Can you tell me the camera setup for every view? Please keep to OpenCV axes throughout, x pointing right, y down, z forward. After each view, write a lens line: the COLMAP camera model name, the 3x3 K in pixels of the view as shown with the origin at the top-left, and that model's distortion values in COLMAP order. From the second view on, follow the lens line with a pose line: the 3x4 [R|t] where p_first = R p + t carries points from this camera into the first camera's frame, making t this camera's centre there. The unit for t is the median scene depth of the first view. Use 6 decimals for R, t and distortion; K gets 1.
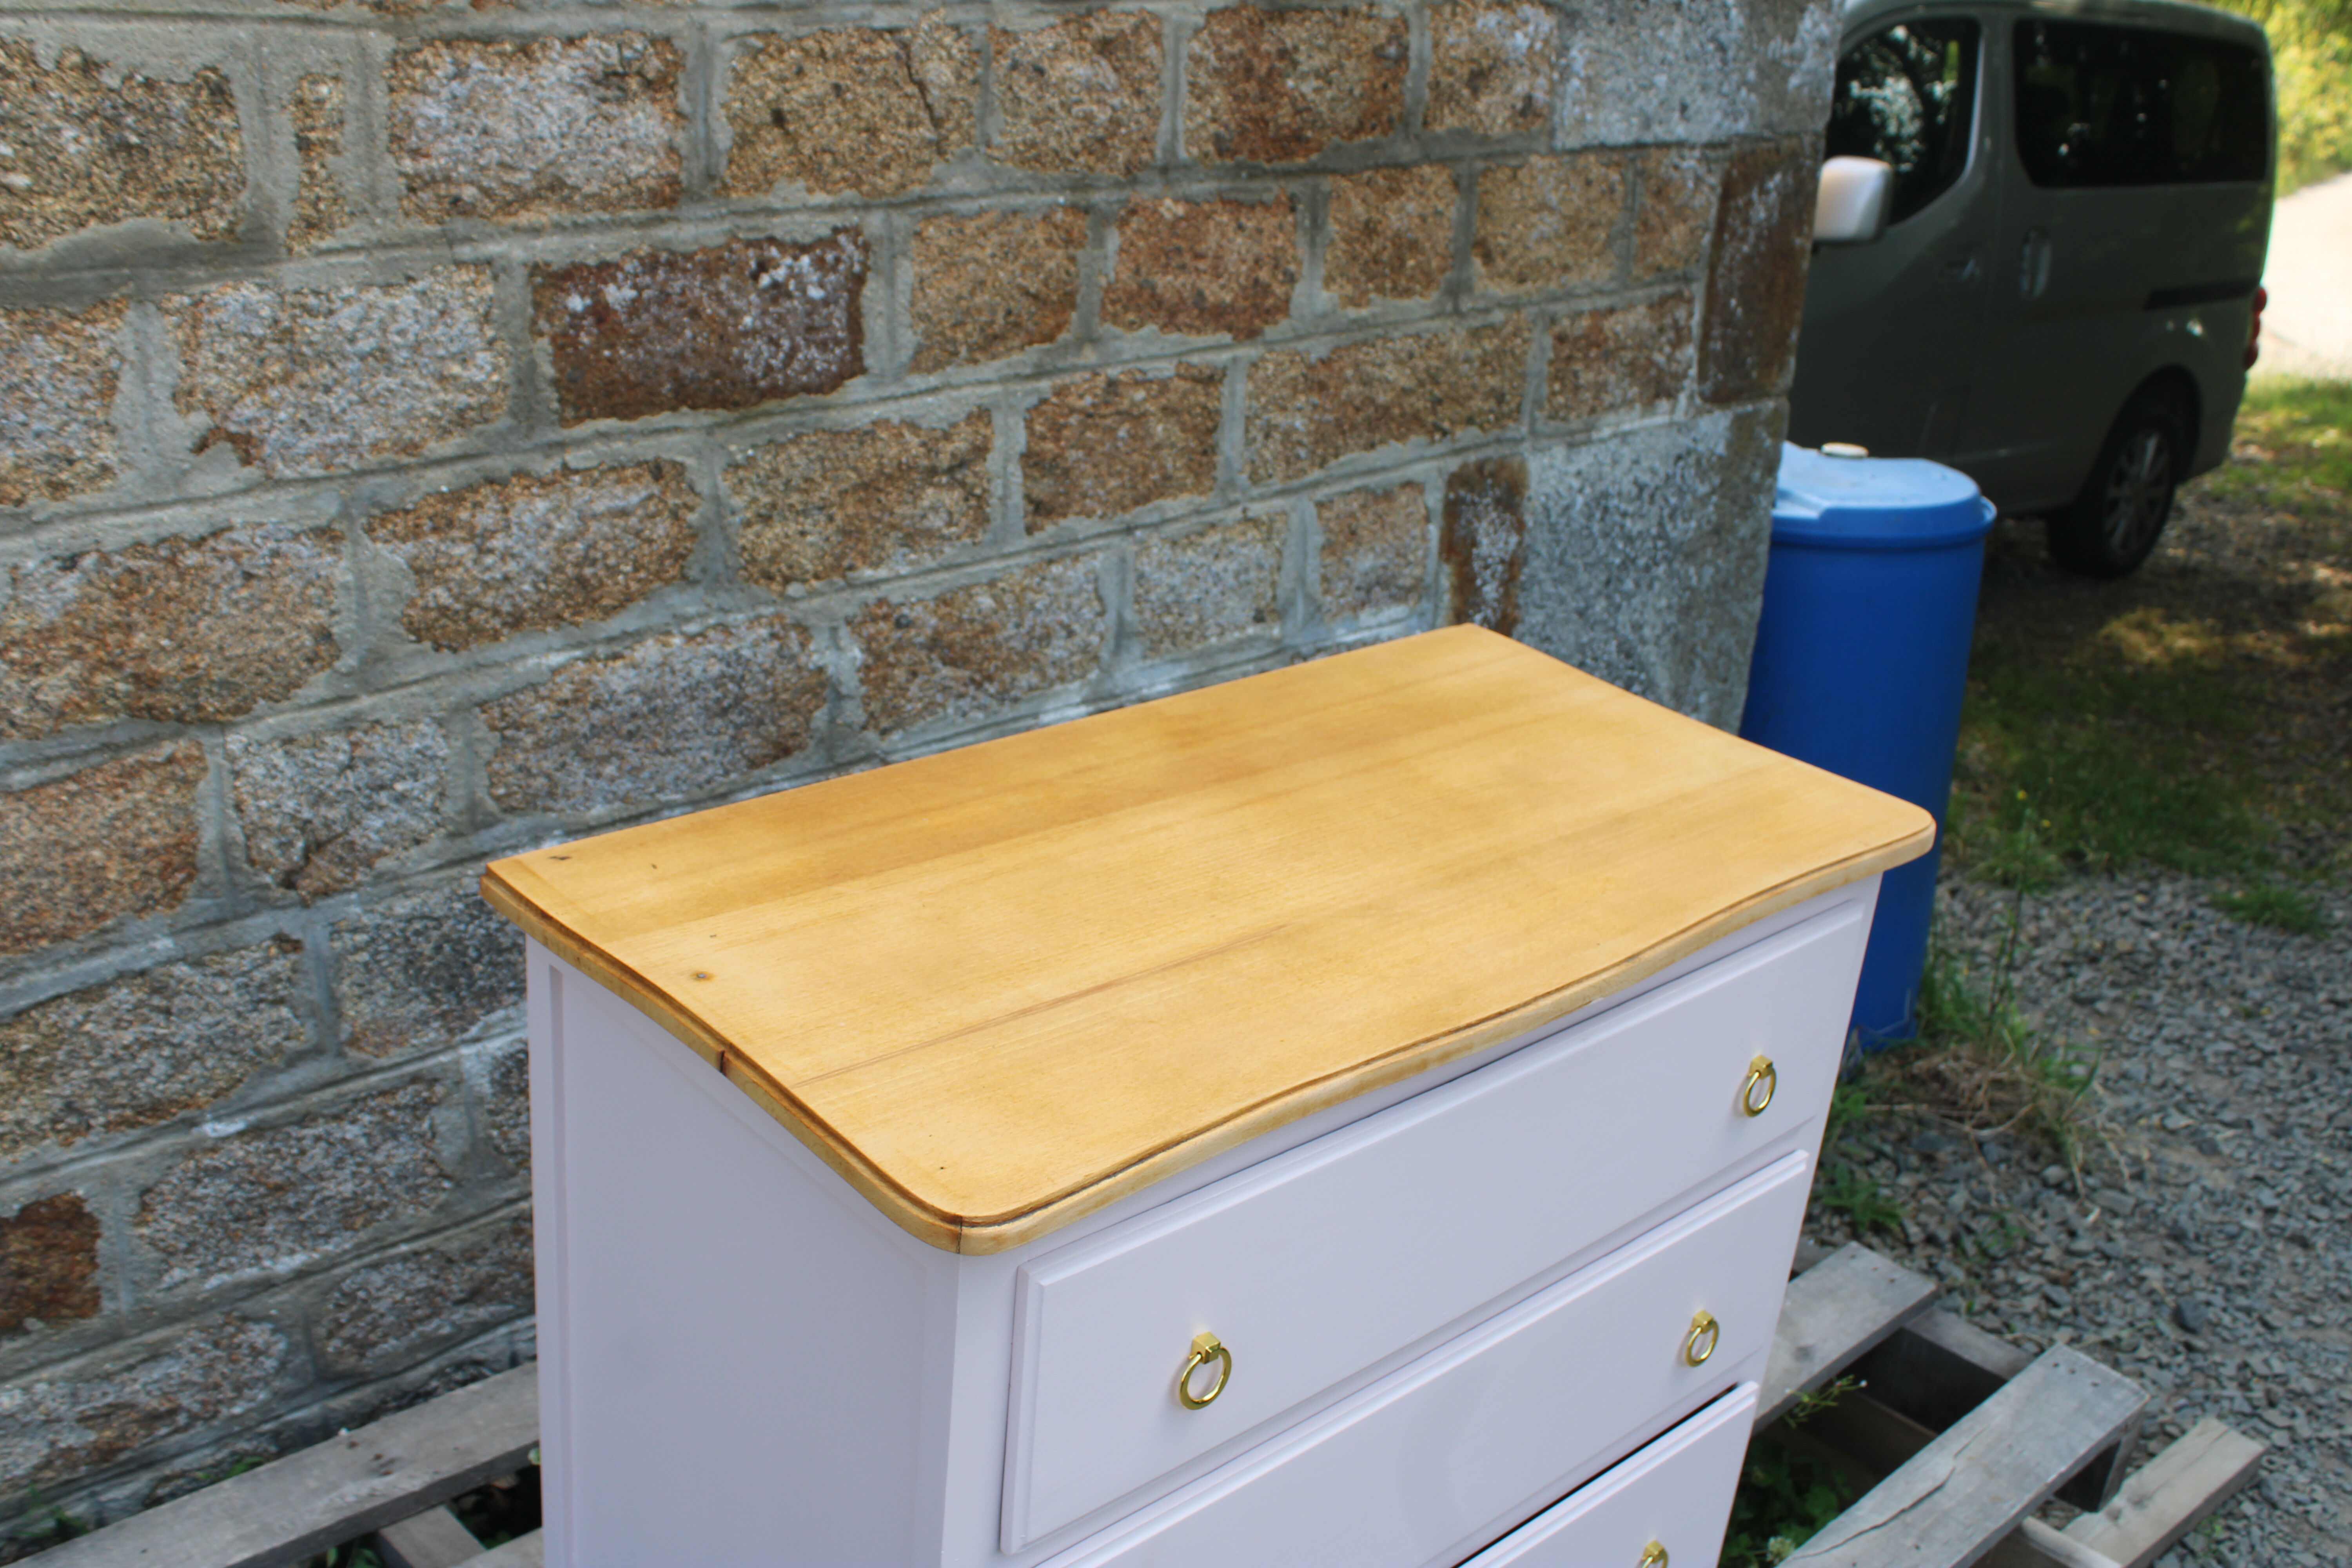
lens RADIAL K [[2342.5, 0, 1190.4], [0, 2342.5, 802.6], [0, 0, 1]] dist [-0.140216, 0.151014]
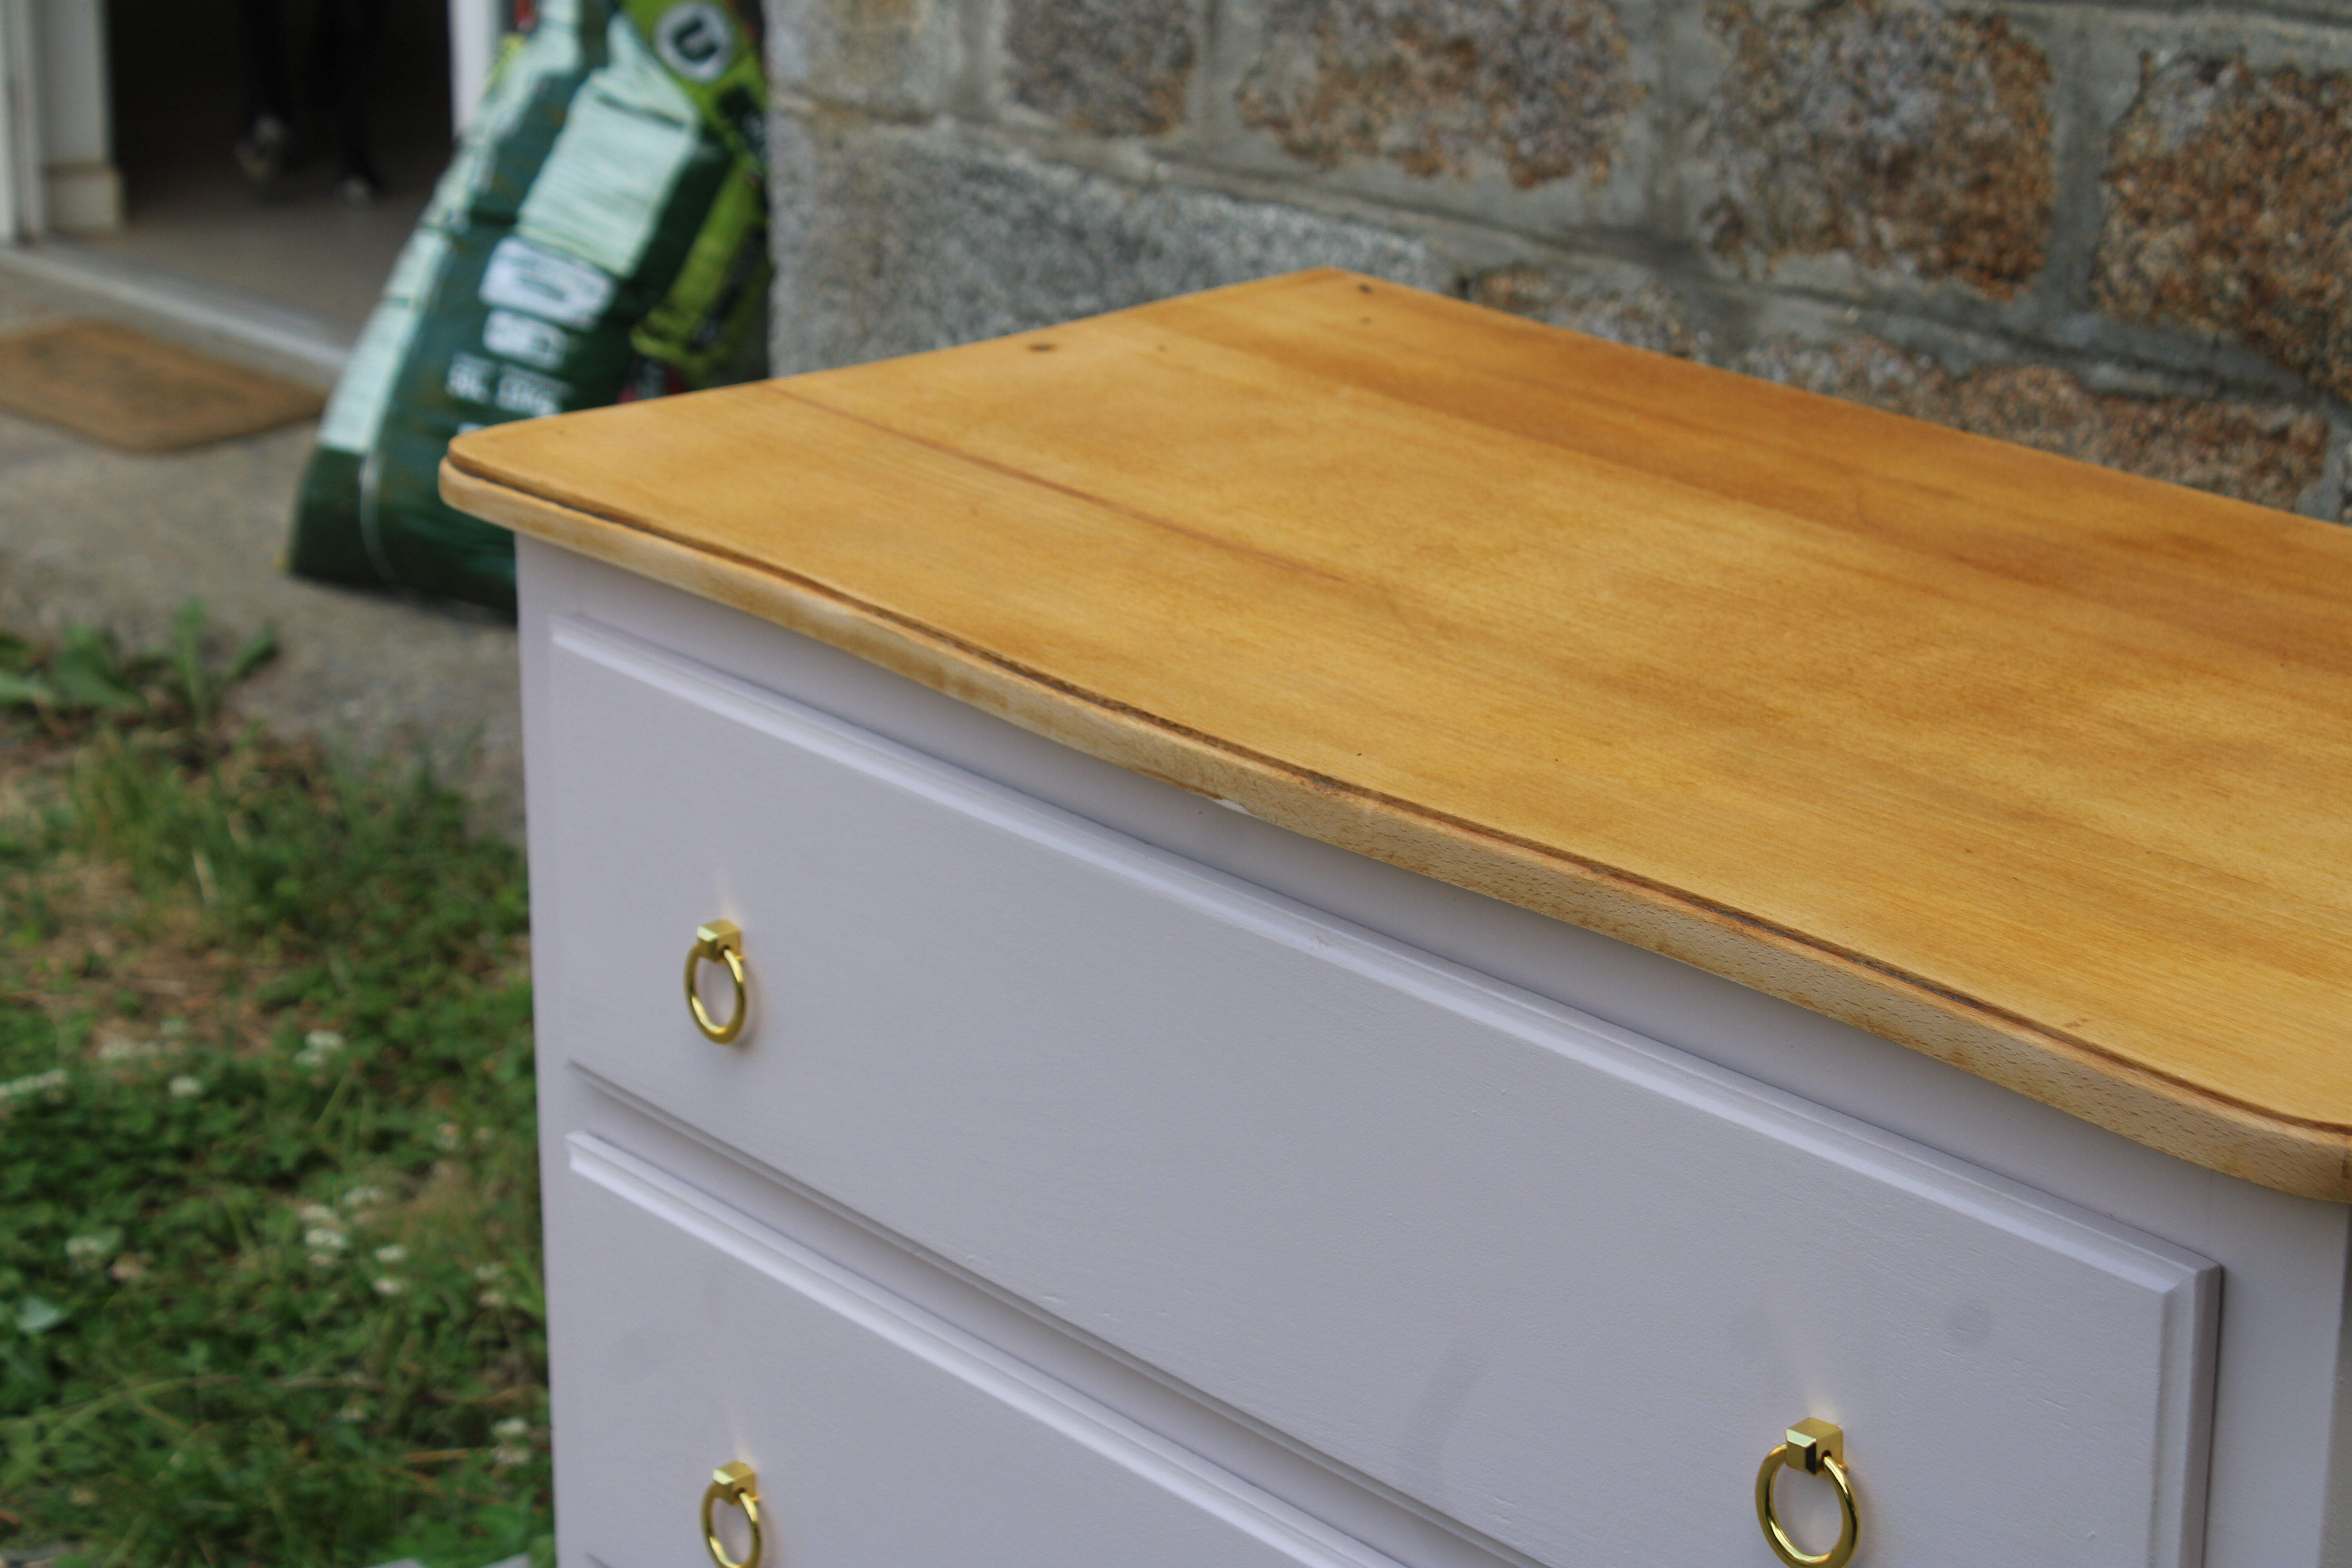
lens RADIAL K [[4986.7, 0, 1176.0], [0, 4986.7, 784.0], [0, 0, 1]] dist [0.035488, 0.194294]
pose [[-0.064325, 0.220193, -0.973333, 0.854920], [-0.405697, 0.885345, 0.227100, -0.112414], [0.911741, 0.409486, 0.032382, 0.659533]]
